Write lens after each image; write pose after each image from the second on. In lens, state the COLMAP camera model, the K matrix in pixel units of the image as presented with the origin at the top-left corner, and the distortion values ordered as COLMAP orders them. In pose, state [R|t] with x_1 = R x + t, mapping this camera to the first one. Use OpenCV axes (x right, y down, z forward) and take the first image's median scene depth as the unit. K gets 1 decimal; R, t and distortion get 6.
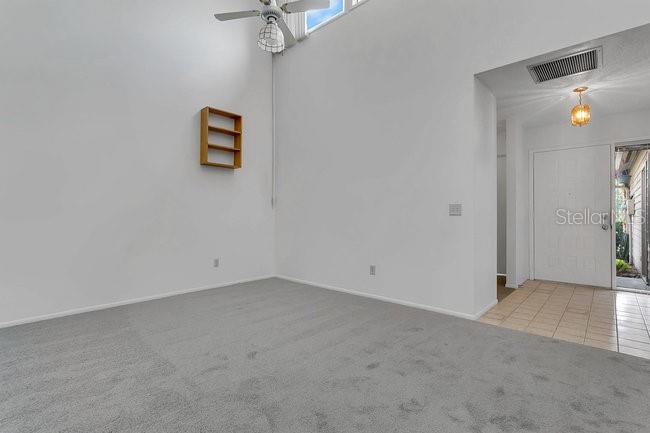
lens RADIAL K [[311.9, 0, 325.0], [0, 311.9, 216.5], [0, 0, 1]] dist [-0.001326, -0.000356]
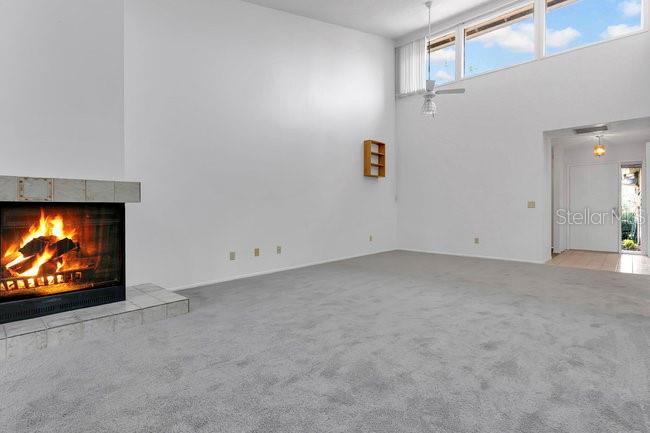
lens RADIAL K [[320.2, 0, 349.6], [0, 320.2, 208.8], [0, 0, 1]] dist [0.001874, 0.000391]
pose [[0.999725, -0.001510, 0.023422, -0.499830], [0.001419, 0.999991, 0.003878, -0.003986], [-0.023427, -0.003844, 0.999718, -0.613964]]
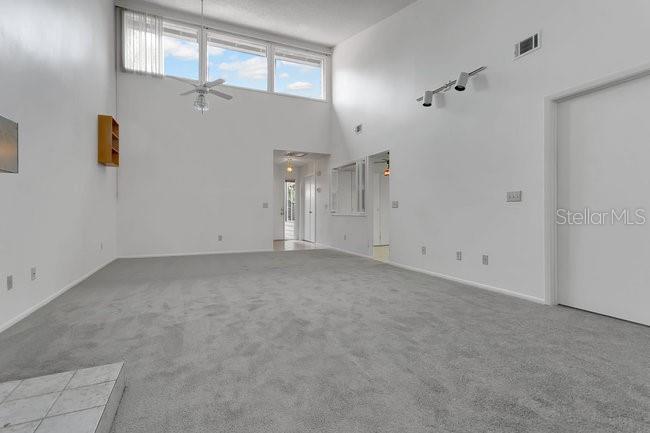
lens RADIAL K [[311.9, 0, 325.0], [0, 311.9, 216.5], [0, 0, 1]] dist [-0.001326, -0.000356]
pose [[0.410431, -0.013369, 0.911794, -1.106442], [-0.007061, 0.999816, 0.017838, 0.013153], [-0.911864, -0.013760, 0.410261, -0.257219]]
